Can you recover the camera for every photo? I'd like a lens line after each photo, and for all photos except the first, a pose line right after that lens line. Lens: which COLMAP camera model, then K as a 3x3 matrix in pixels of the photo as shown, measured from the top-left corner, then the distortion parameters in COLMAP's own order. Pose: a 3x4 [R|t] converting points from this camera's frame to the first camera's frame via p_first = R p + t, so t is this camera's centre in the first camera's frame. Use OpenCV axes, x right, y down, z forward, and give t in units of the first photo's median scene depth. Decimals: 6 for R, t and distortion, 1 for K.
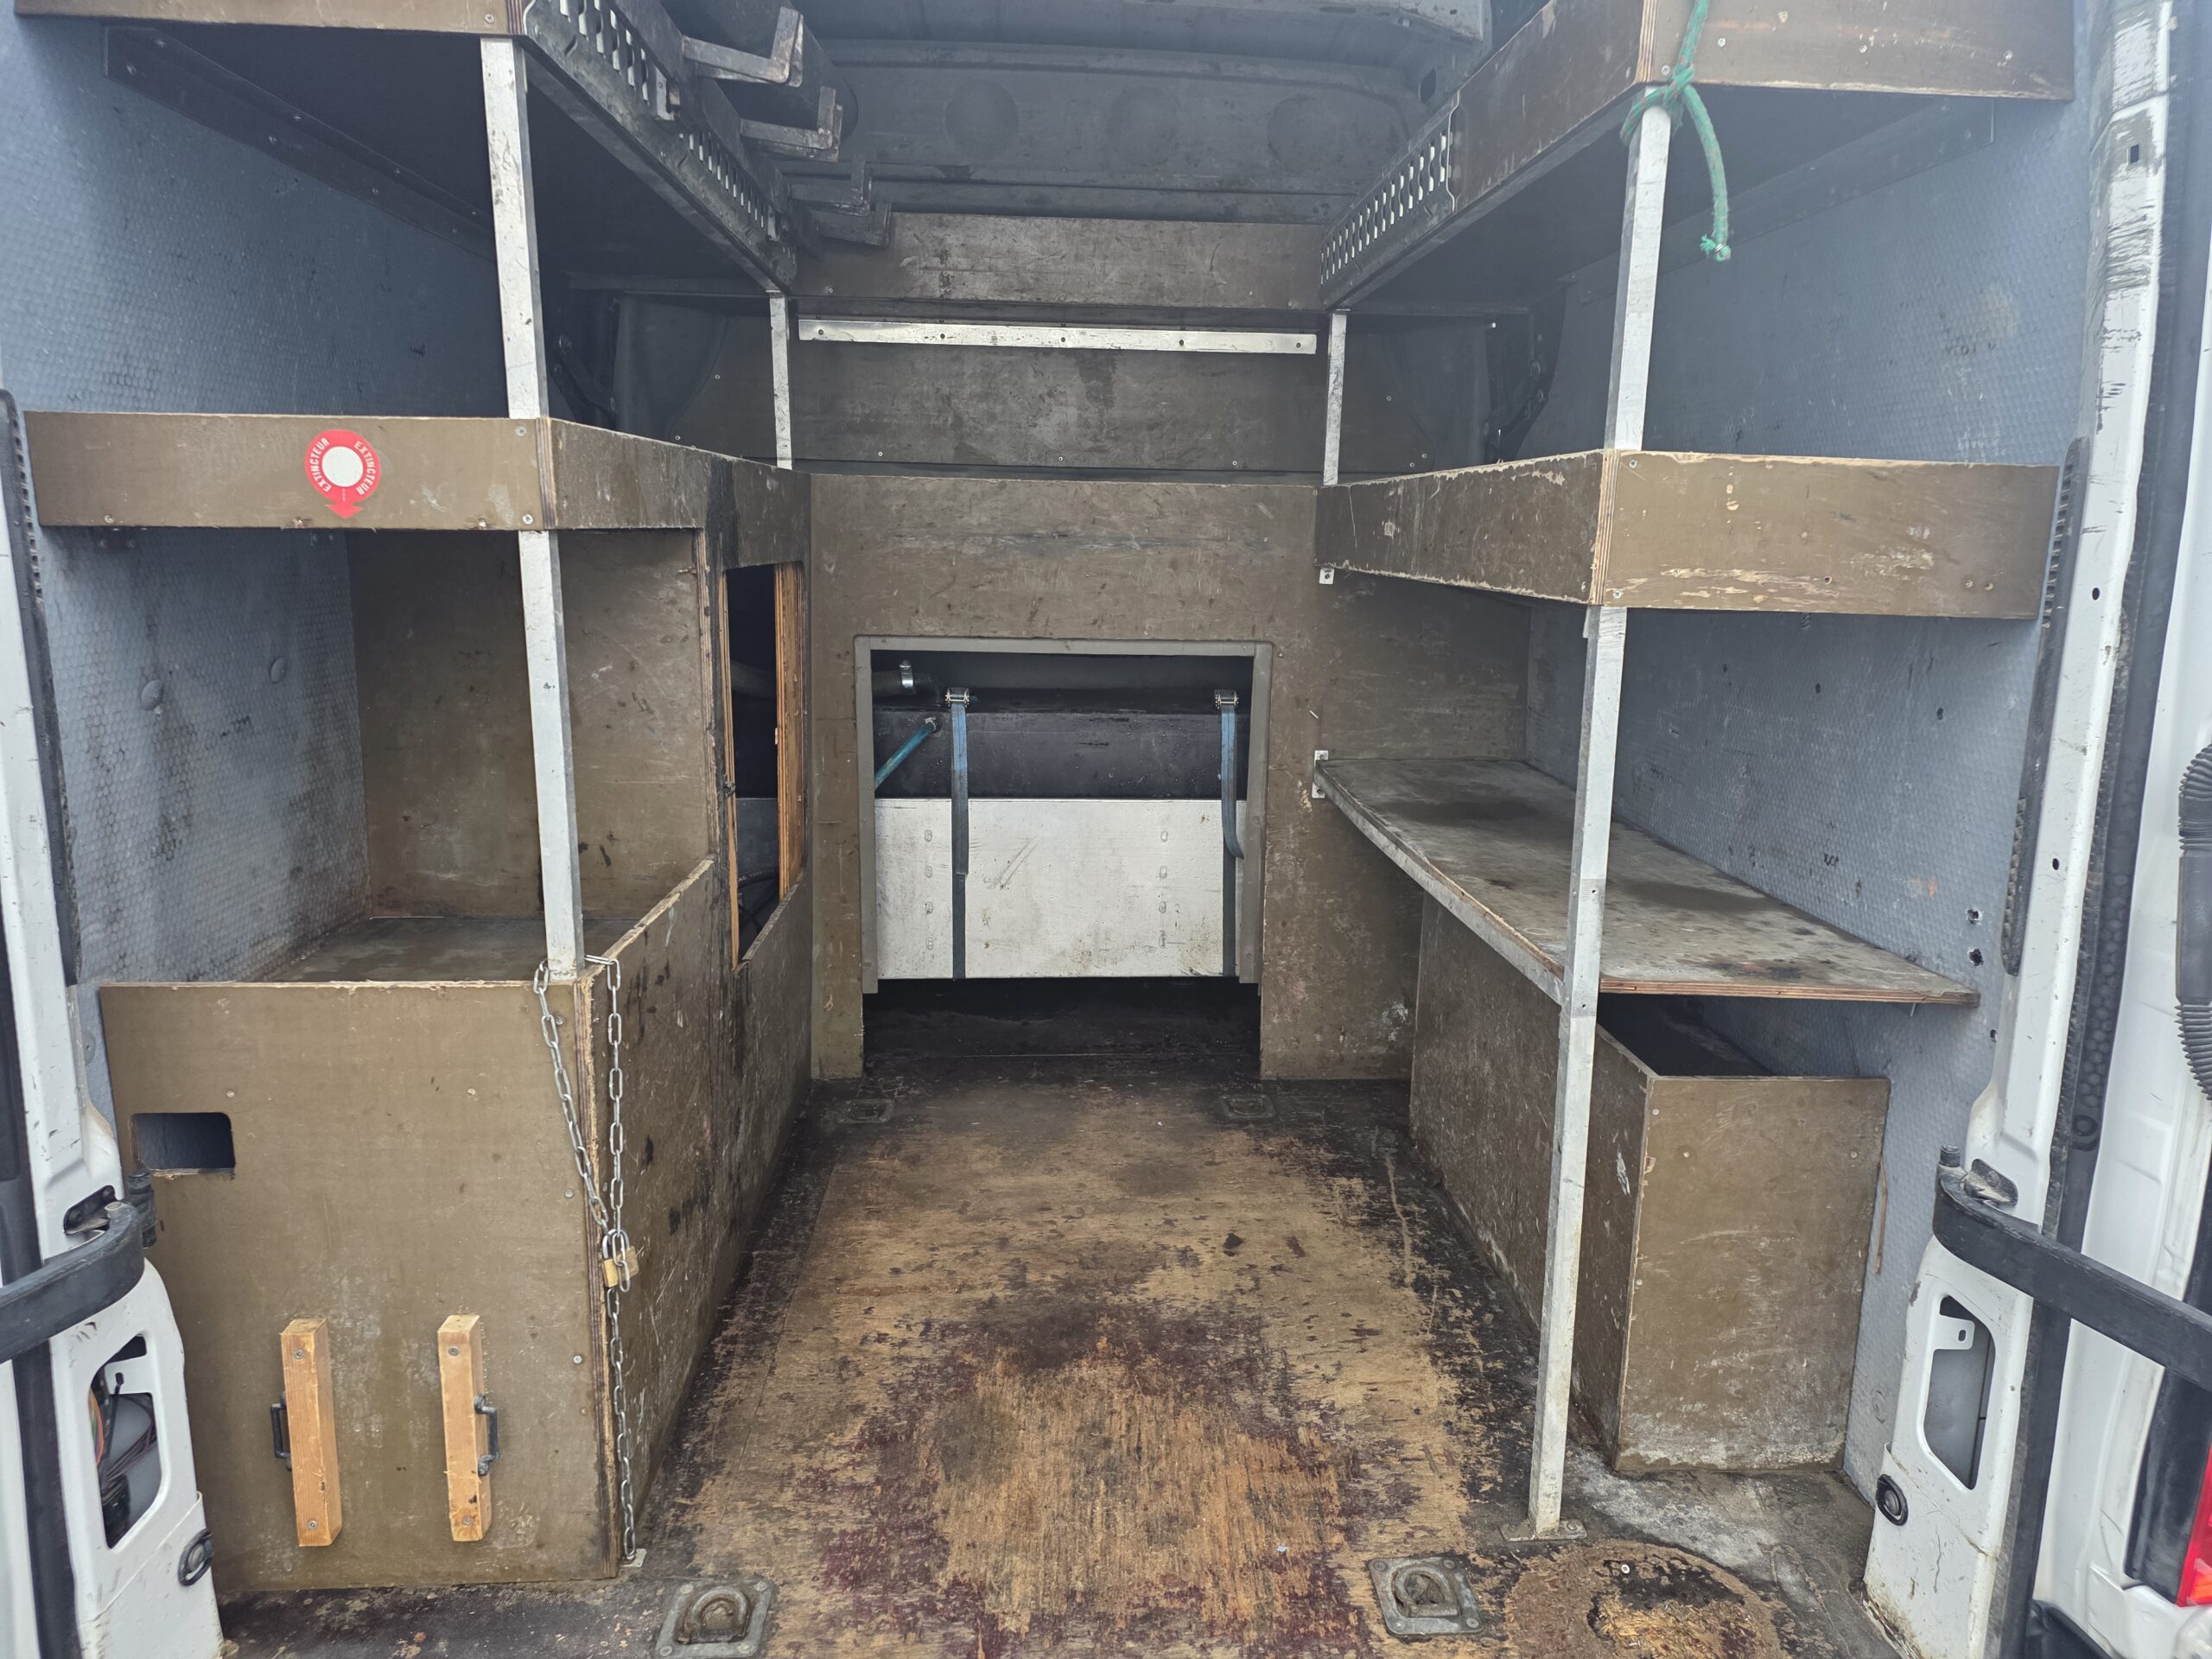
lens RADIAL K [[1463.5, 0, 1135.1], [0, 1463.5, 832.6], [0, 0, 1]] dist [0.054176, -0.042518]
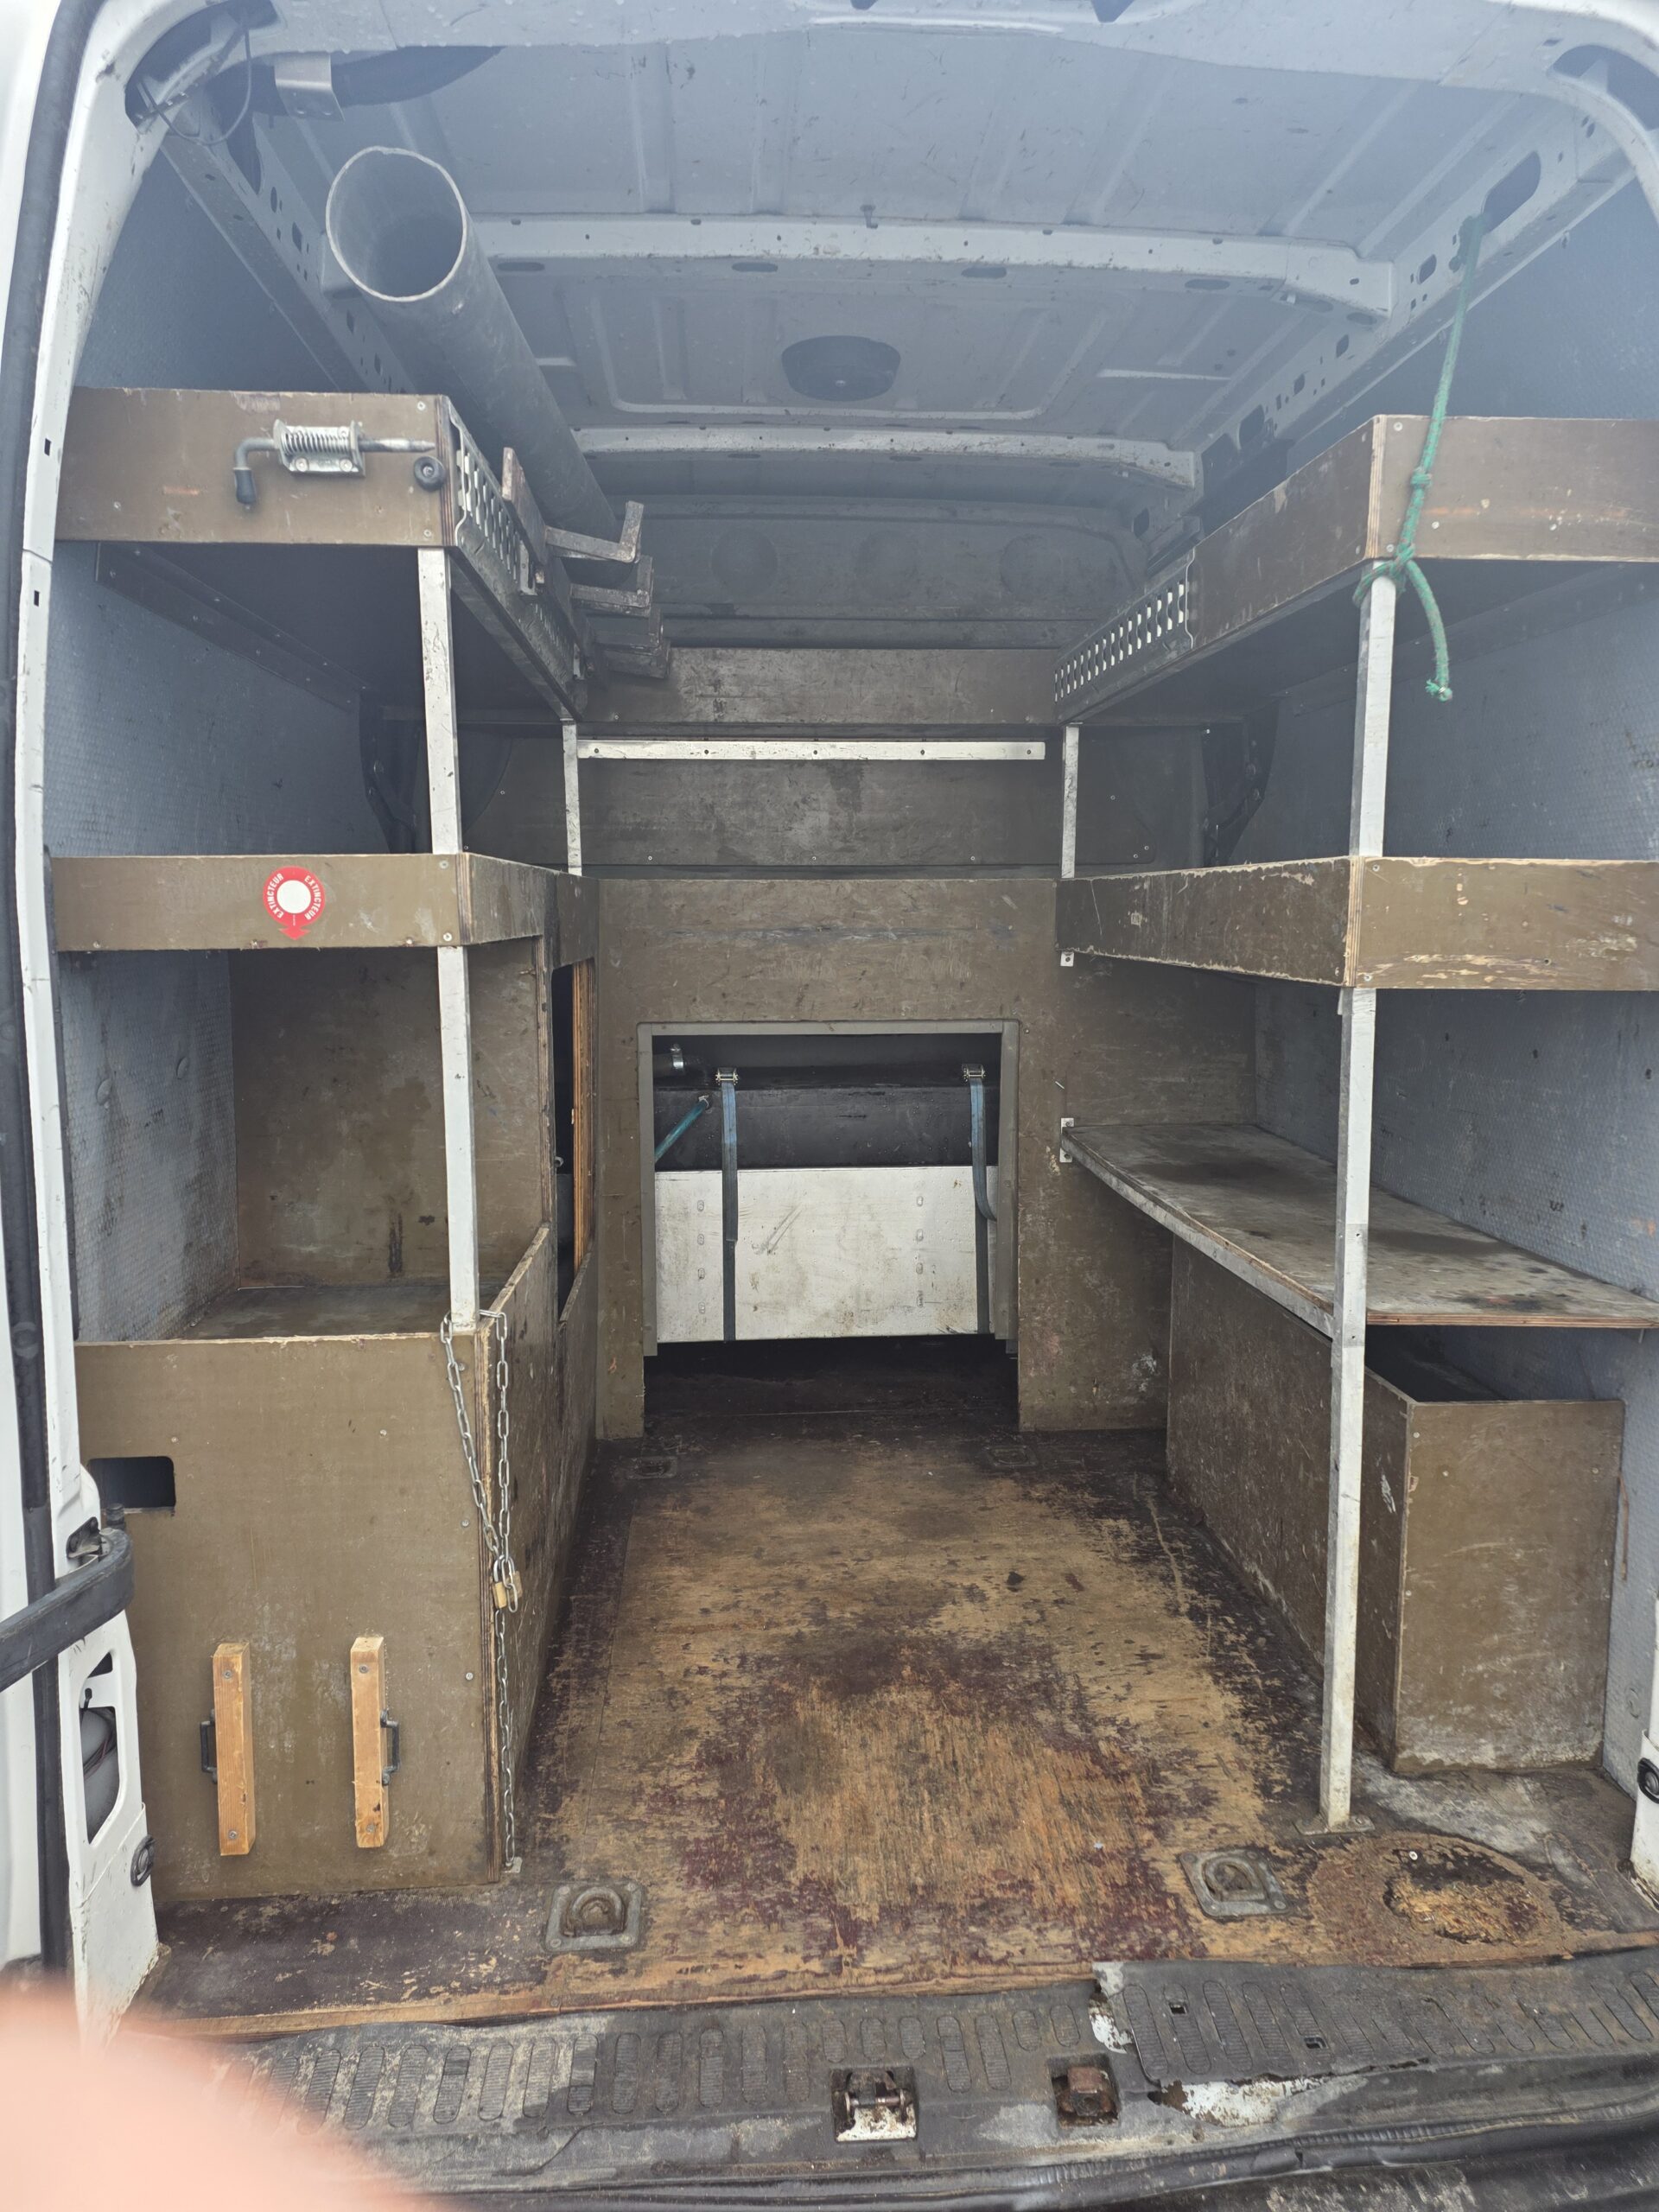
lens RADIAL K [[1463.5, 0, 827.2], [0, 1463.5, 1098.5], [0, 0, 1]] dist [0.054176, -0.042518]
pose [[0.999746, -0.022199, 0.003798, -0.092963], [0.022421, 0.996955, -0.074692, 0.009616], [-0.002128, 0.074759, 0.997199, -0.134426]]
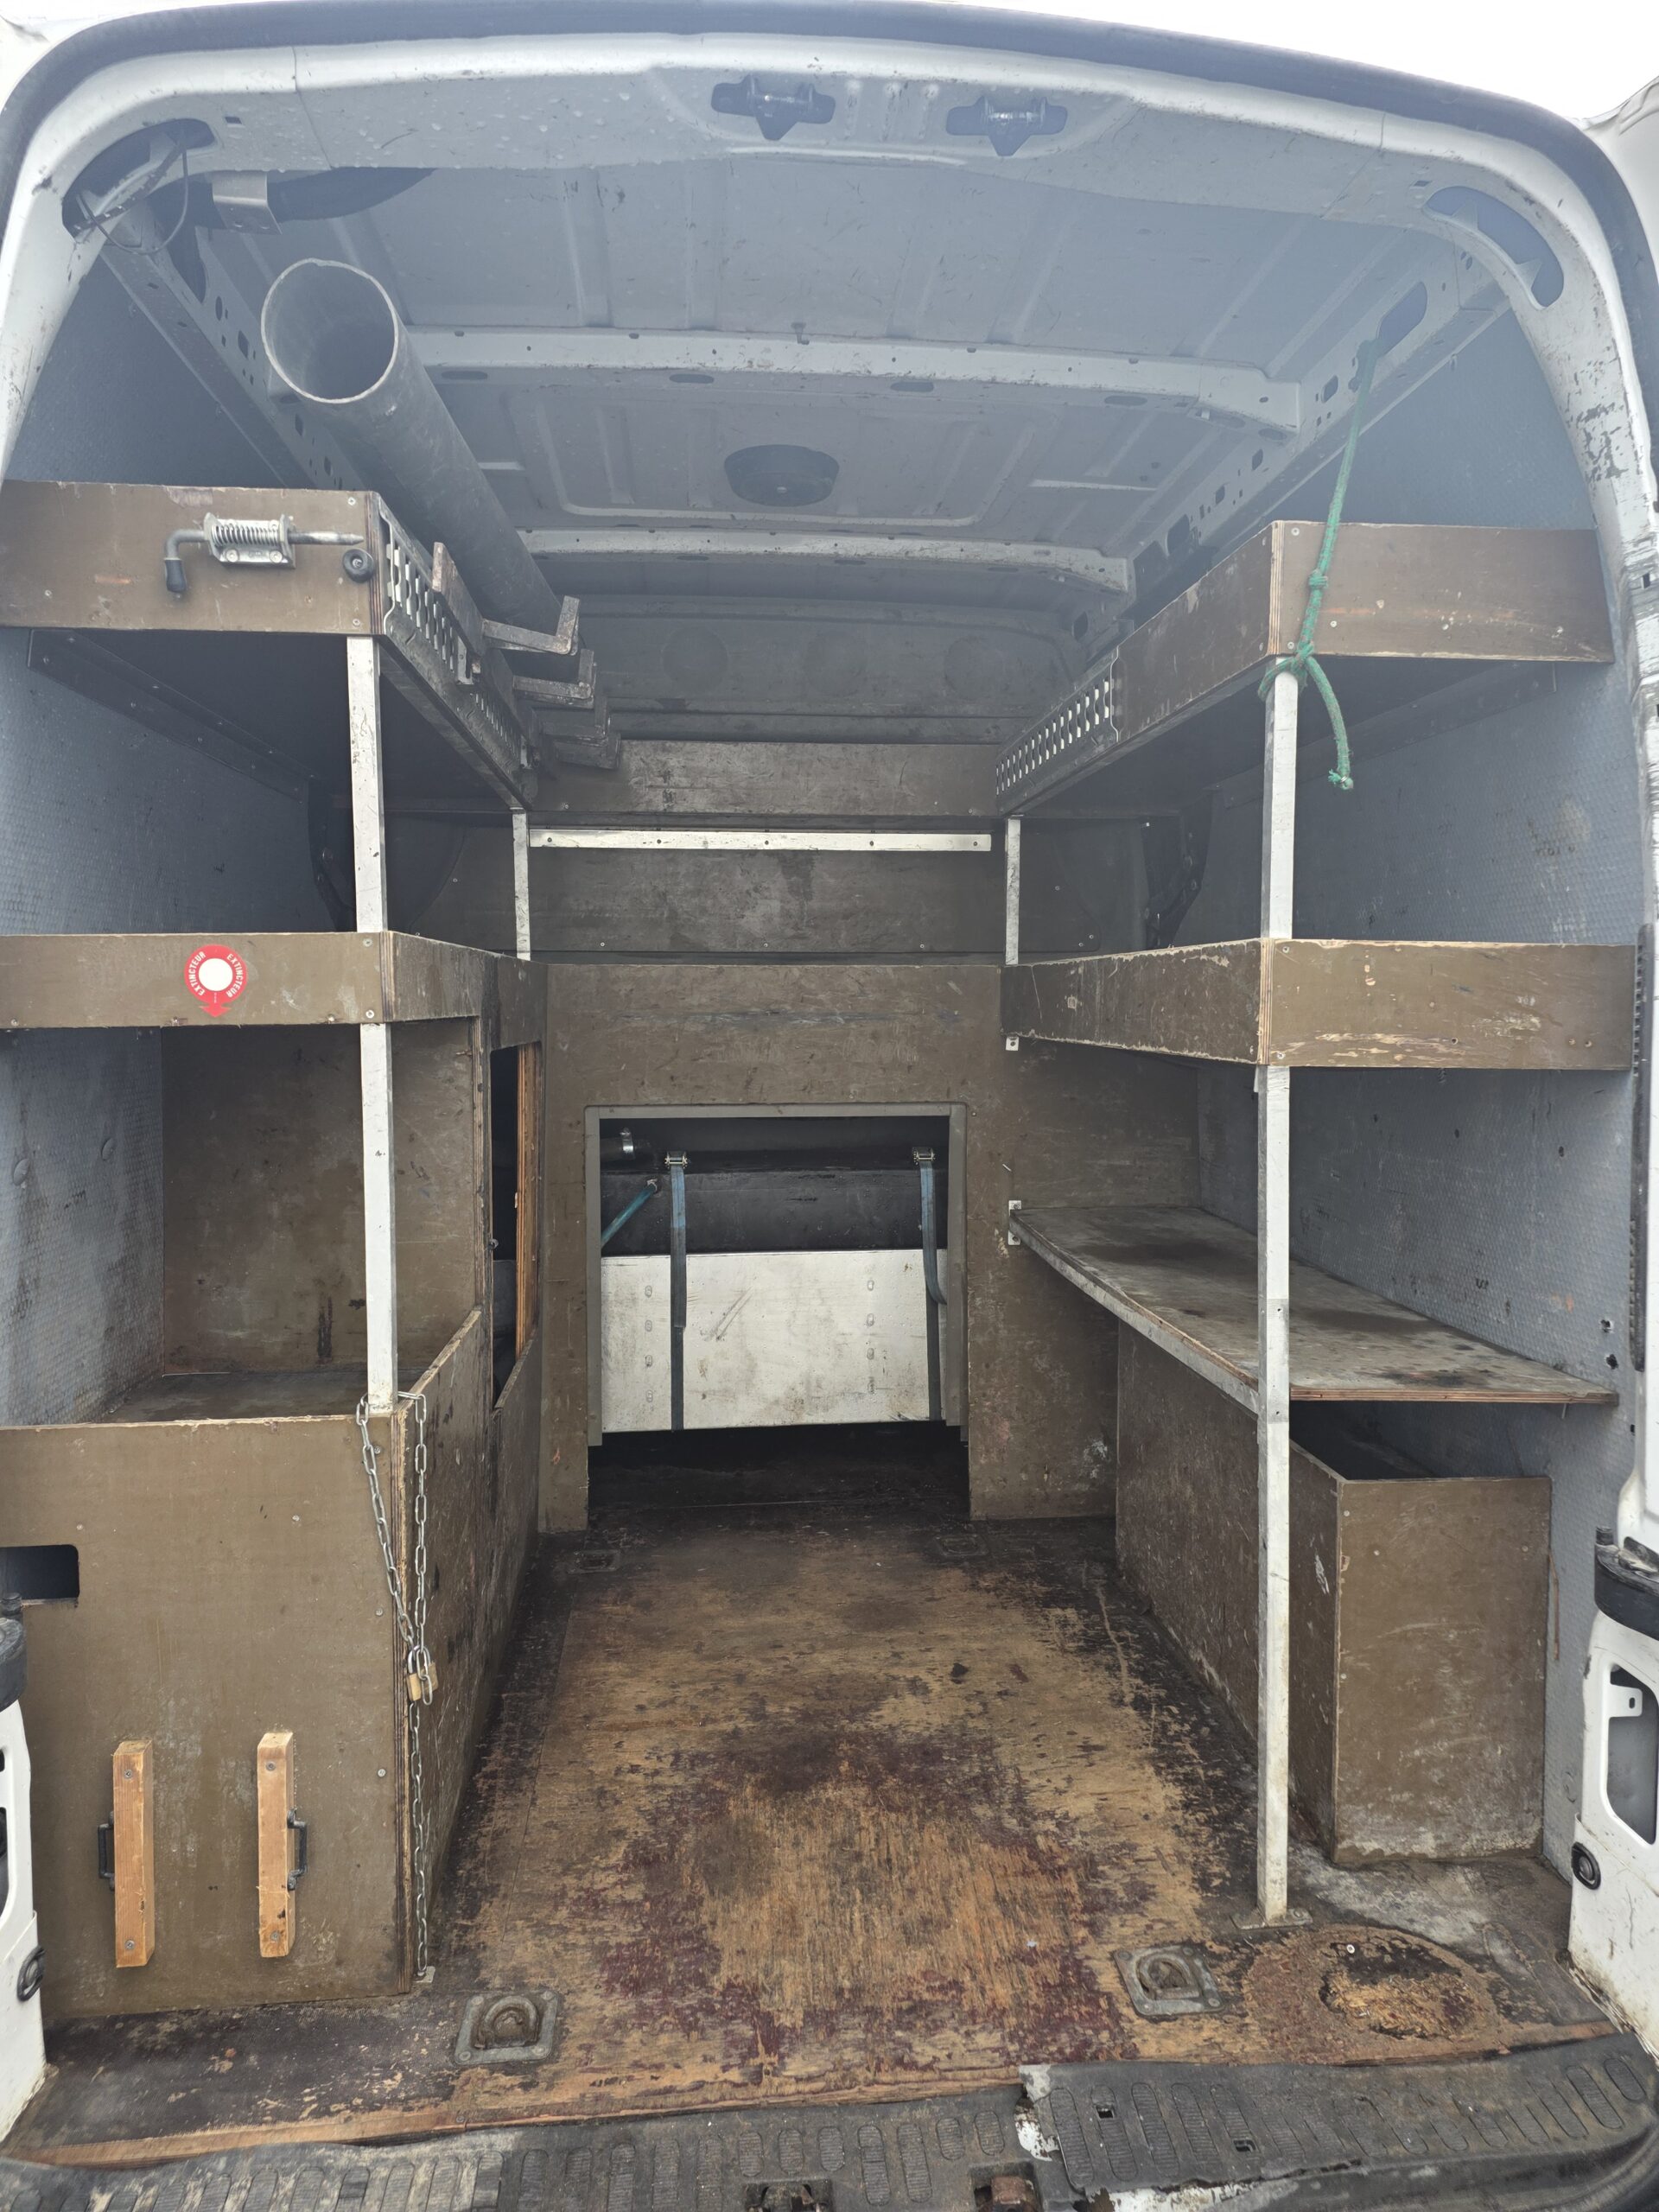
lens RADIAL K [[1463.5, 0, 840.9], [0, 1463.5, 1095.7], [0, 0, 1]] dist [0.054176, -0.042518]
pose [[0.999274, -0.022740, 0.030582, -0.057038], [0.026776, 0.989957, -0.138812, 0.022268], [-0.027118, 0.139530, 0.989846, -0.141308]]
